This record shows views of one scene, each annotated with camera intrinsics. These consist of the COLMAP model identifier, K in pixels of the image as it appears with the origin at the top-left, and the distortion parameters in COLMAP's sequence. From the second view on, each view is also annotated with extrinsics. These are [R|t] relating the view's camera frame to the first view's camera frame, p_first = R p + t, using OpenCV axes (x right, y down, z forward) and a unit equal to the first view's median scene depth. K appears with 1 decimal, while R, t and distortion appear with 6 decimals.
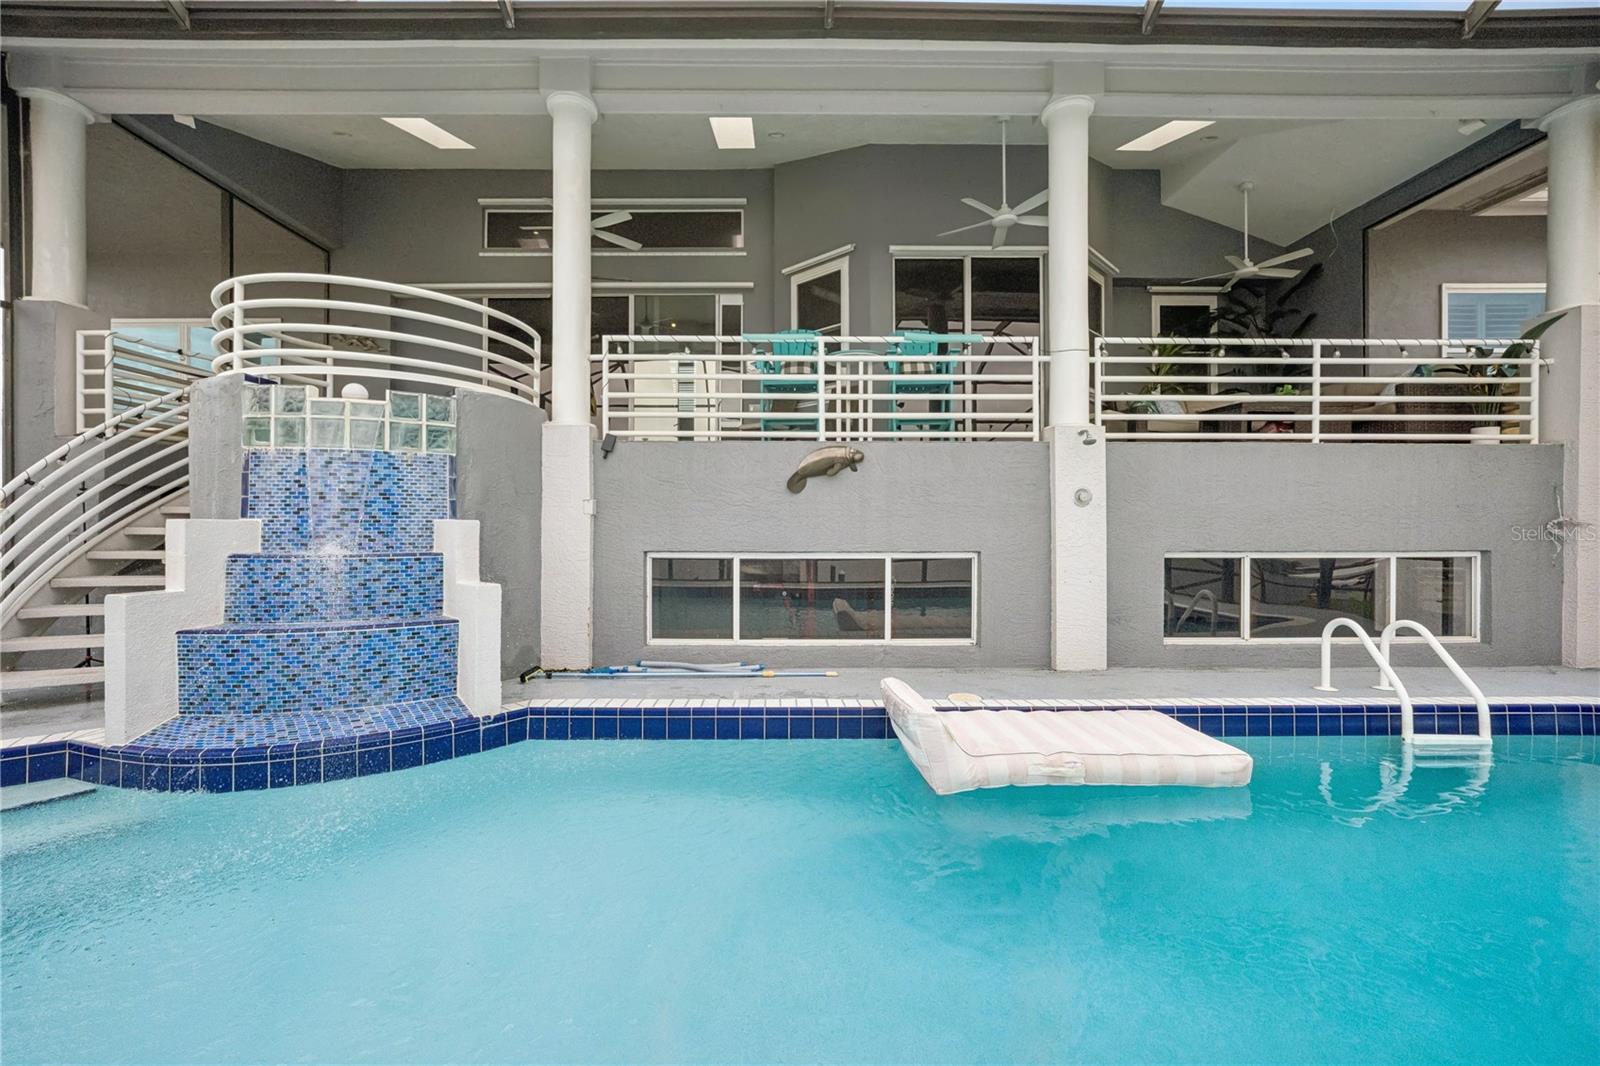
lens RADIAL K [[605.4, 0, 800.0], [0, 605.4, 533.0], [0, 0, 1]] dist [-0.000640, 0.000018]
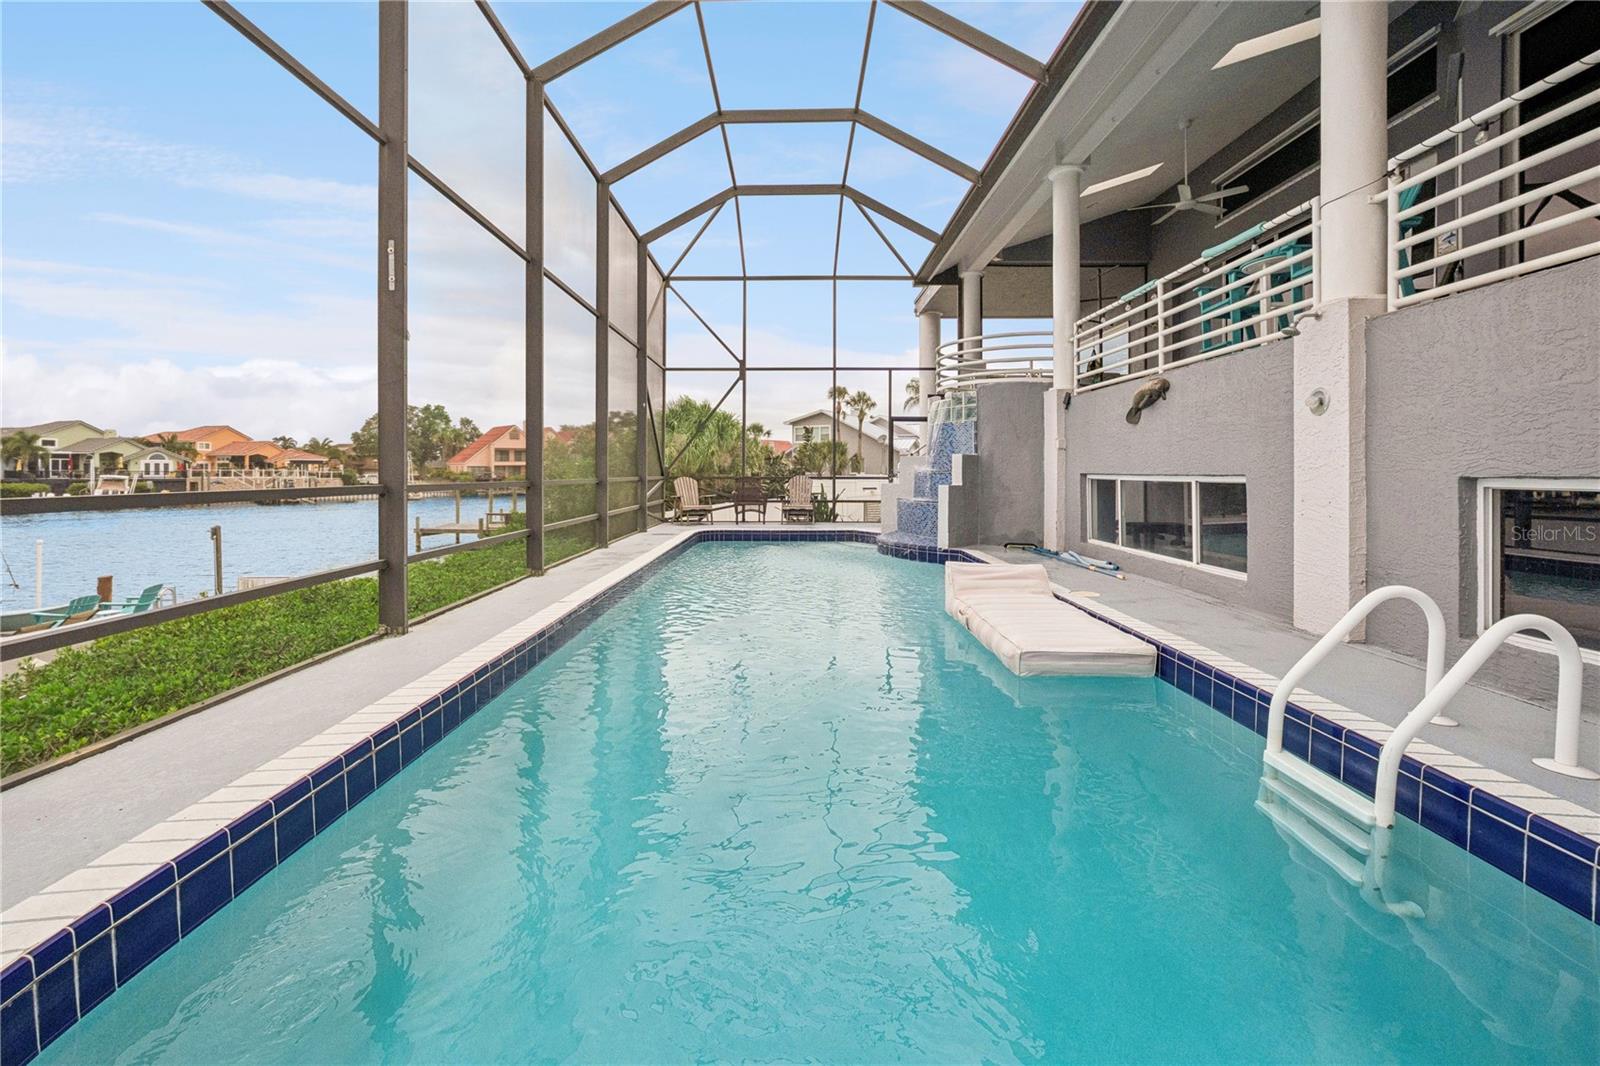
lens RADIAL K [[650.8, 0, 786.3], [0, 650.8, 498.8], [0, 0, 1]] dist [-0.001098, 0.000090]
pose [[-0.011644, 0.041699, -0.999062, 1.234062], [0.007431, 0.999106, 0.041614, 0.020683], [0.999905, -0.006939, -0.011943, 0.335701]]
